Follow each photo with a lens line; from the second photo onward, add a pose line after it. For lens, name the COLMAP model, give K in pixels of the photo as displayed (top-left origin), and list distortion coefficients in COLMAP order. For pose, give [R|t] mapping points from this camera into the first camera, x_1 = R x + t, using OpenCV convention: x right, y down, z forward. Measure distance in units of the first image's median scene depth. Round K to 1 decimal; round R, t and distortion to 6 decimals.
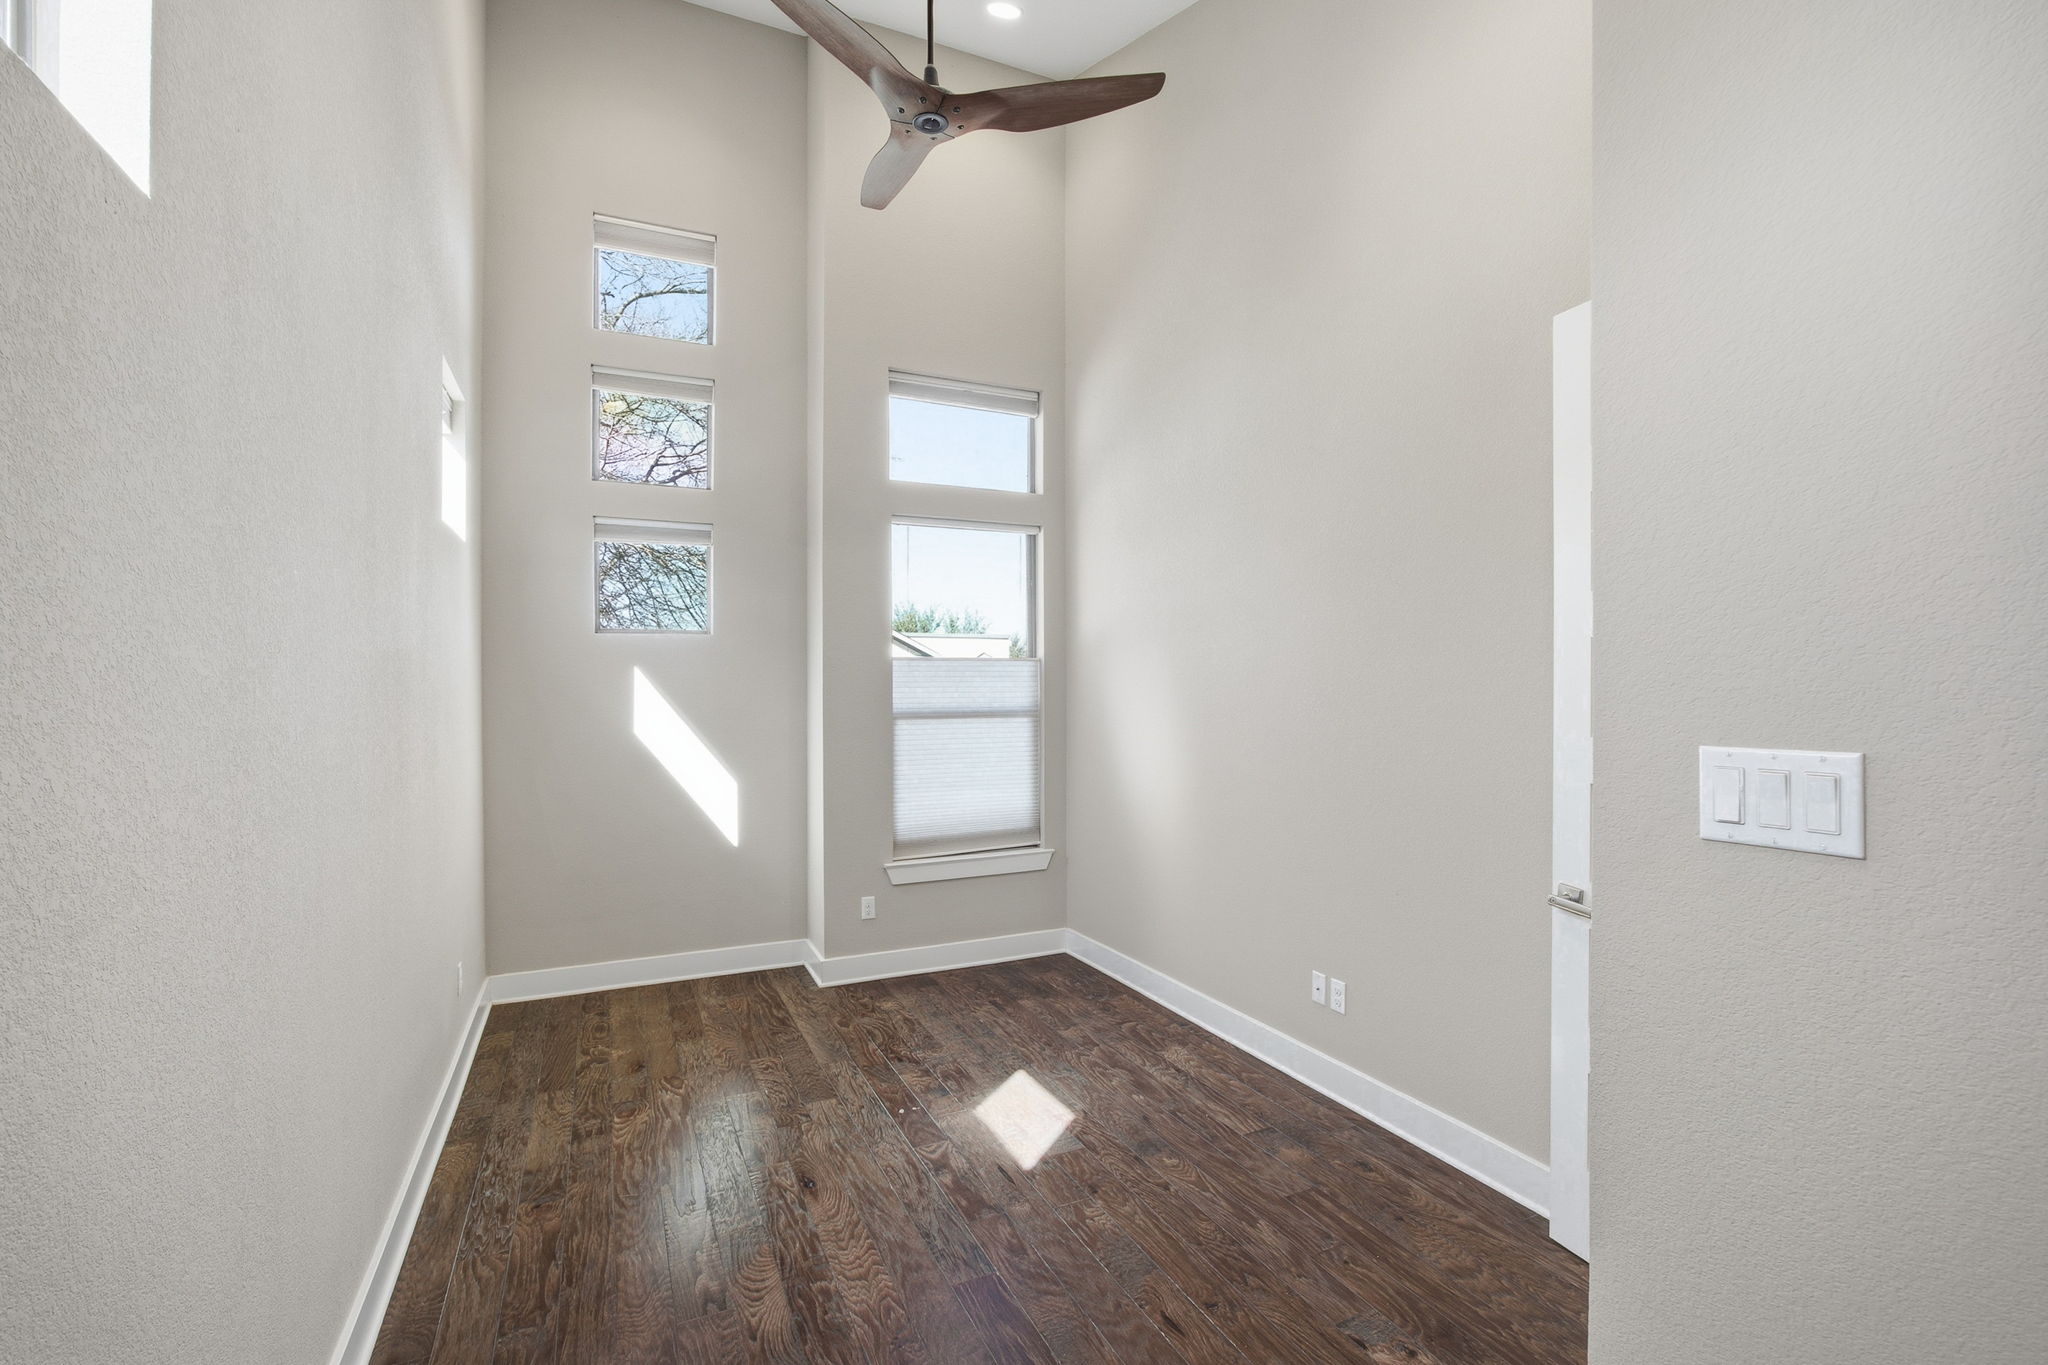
lens RADIAL K [[926.7, 0, 1056.8], [0, 926.7, 687.6], [0, 0, 1]] dist [-0.023088, 0.008143]
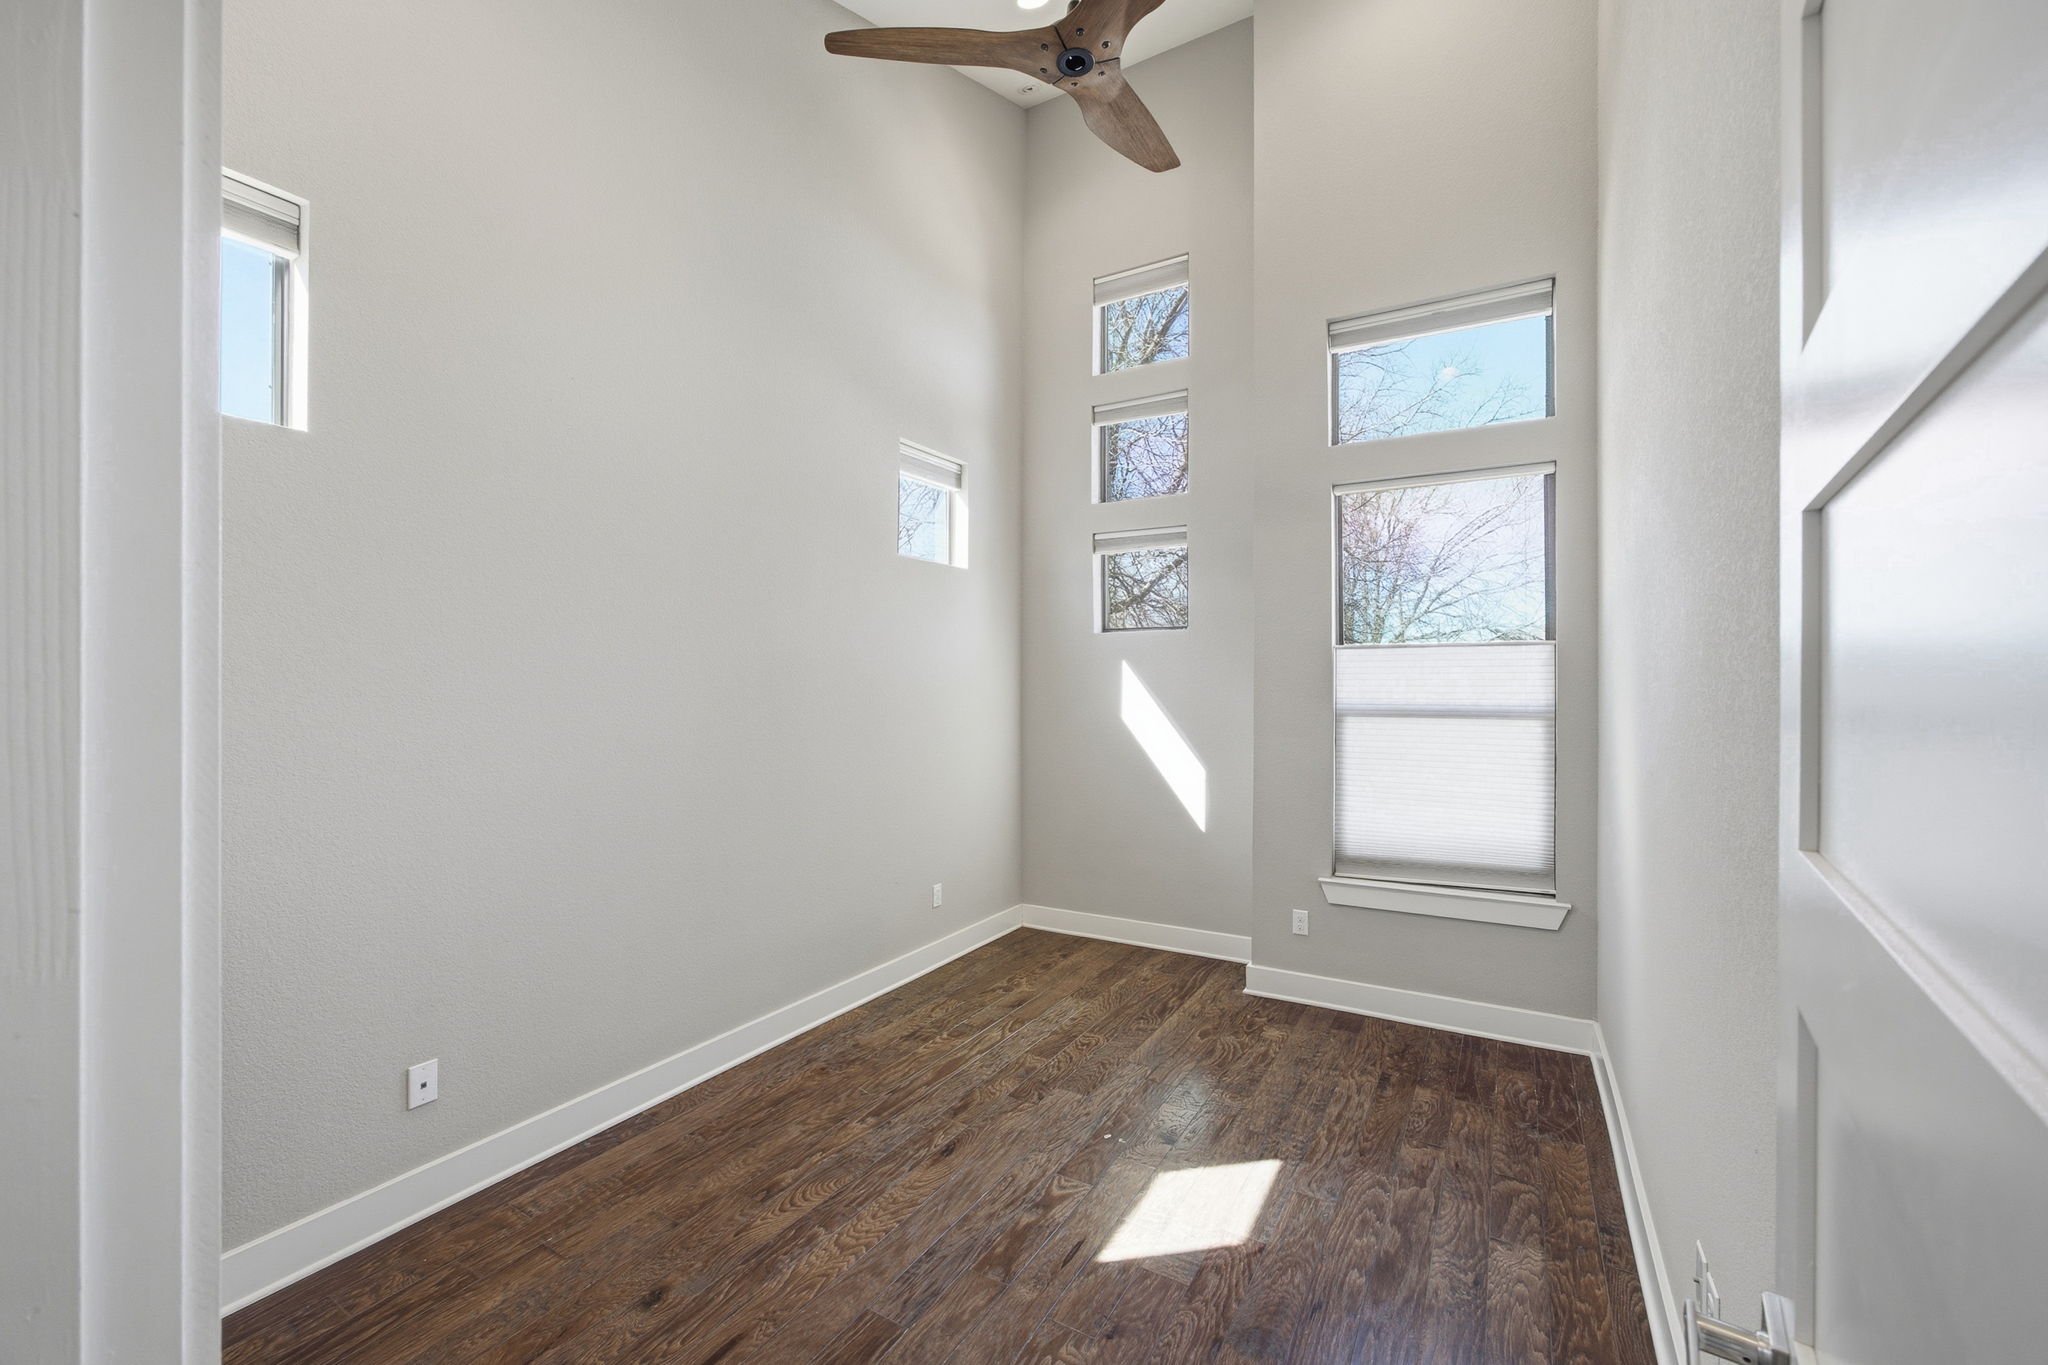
lens RADIAL K [[835.4, 0, 1018.8], [0, 835.4, 677.9], [0, 0, 1]] dist [-0.013244, 0.005658]
pose [[0.537640, -0.005511, -0.843157, 0.474549], [0.000563, 0.999981, -0.006177, 0.004024], [0.843174, 0.002846, 0.537632, 0.457323]]
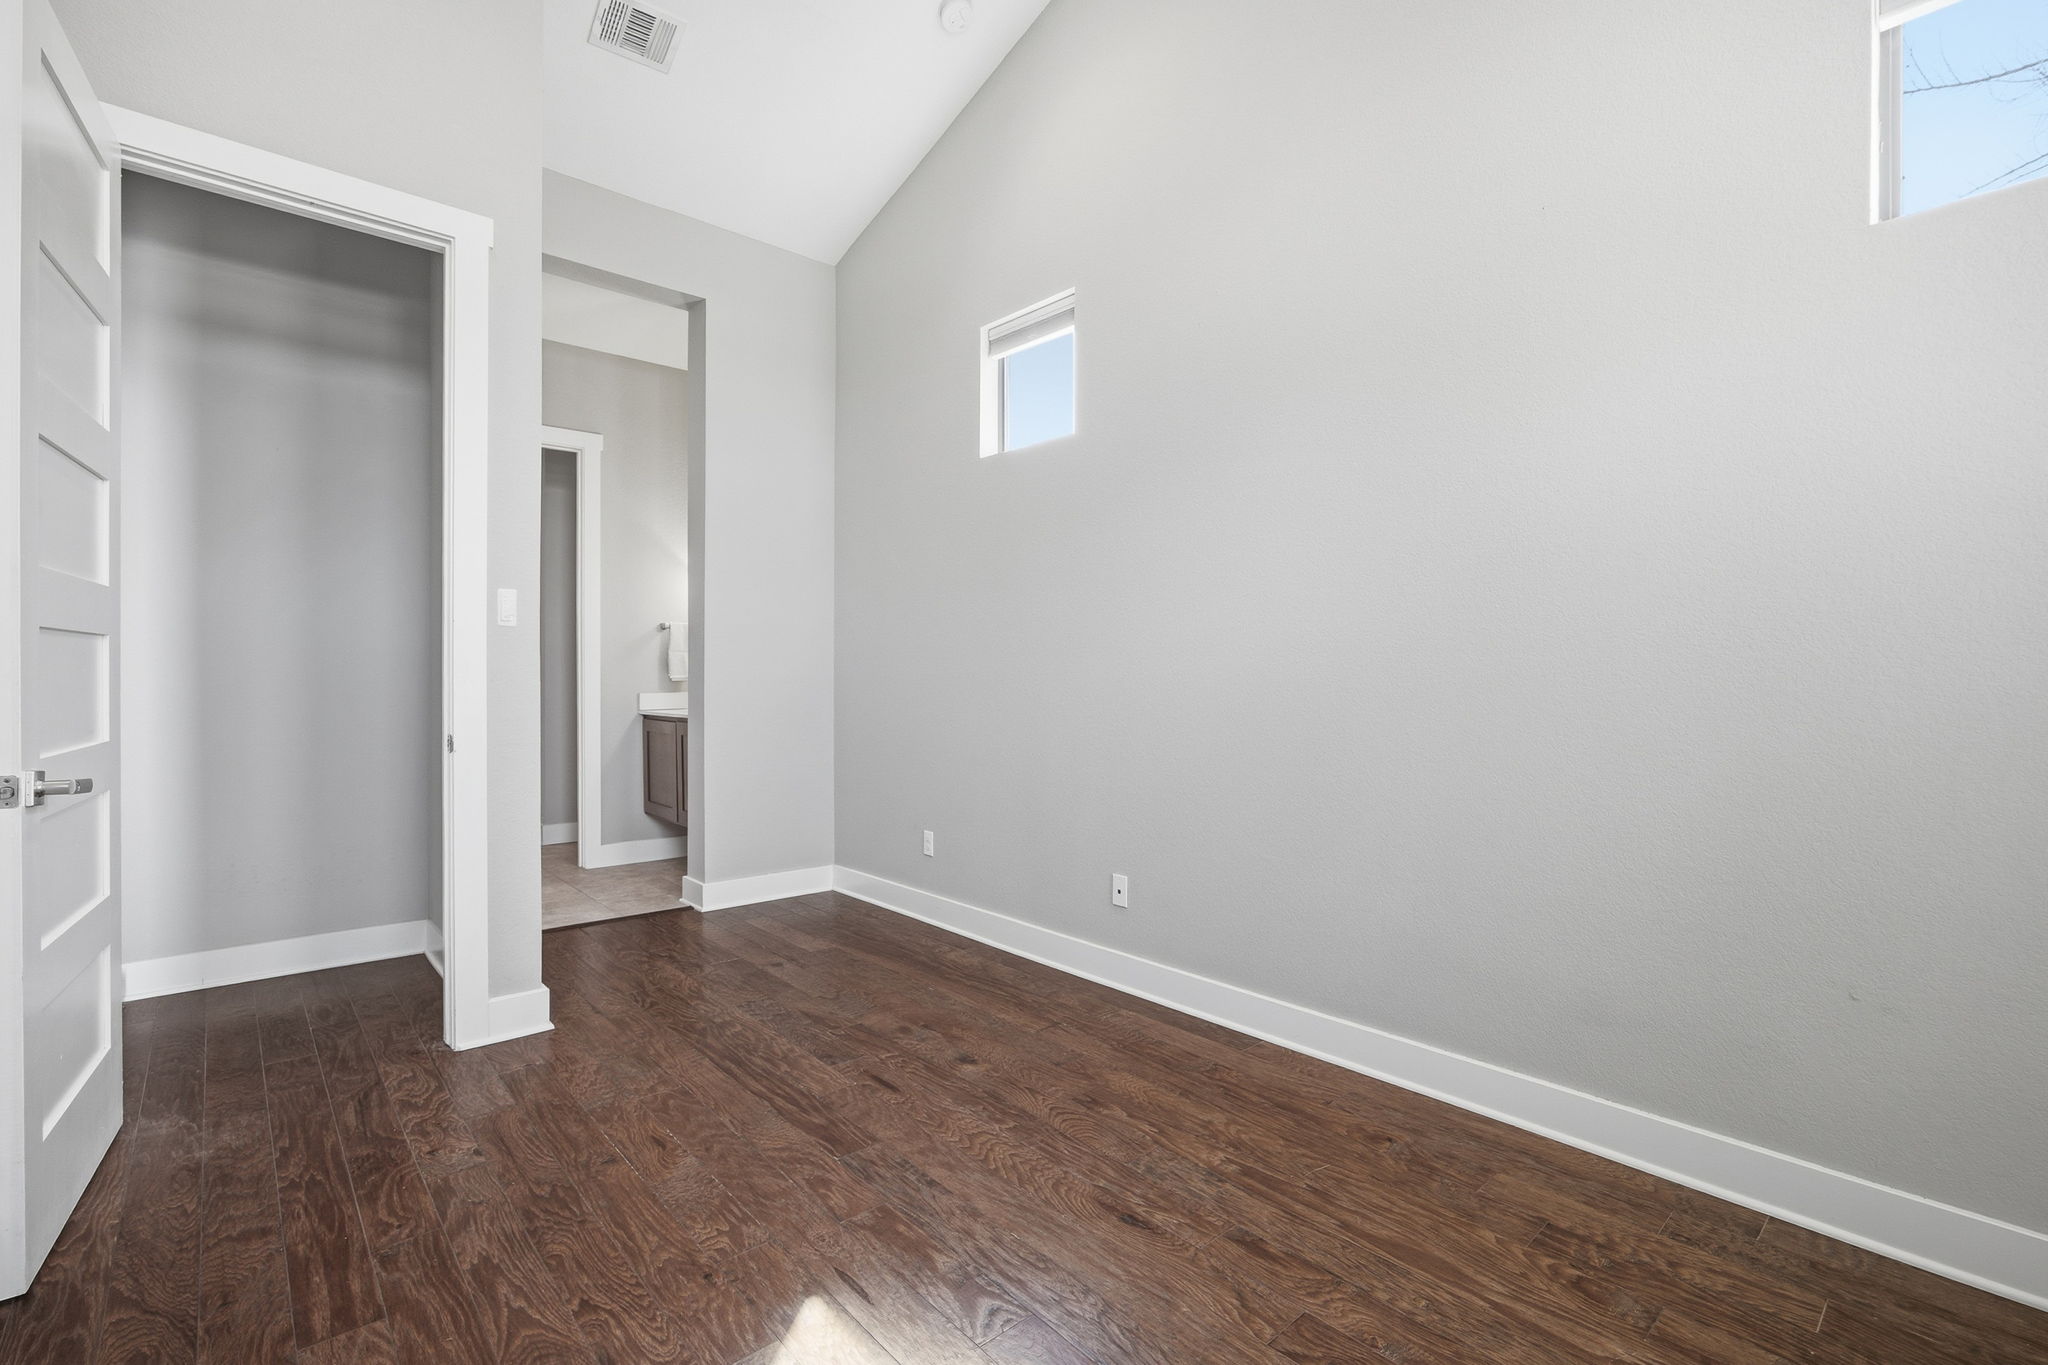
lens RADIAL K [[910.1, 0, 1020.6], [0, 910.1, 687.8], [0, 0, 1]] dist [-0.003595, -0.000368]
pose [[-0.967397, -0.001633, -0.253261, -0.007613], [-0.003966, 0.999954, 0.008702, 0.101737], [0.253235, 0.009423, -0.967359, 1.356395]]
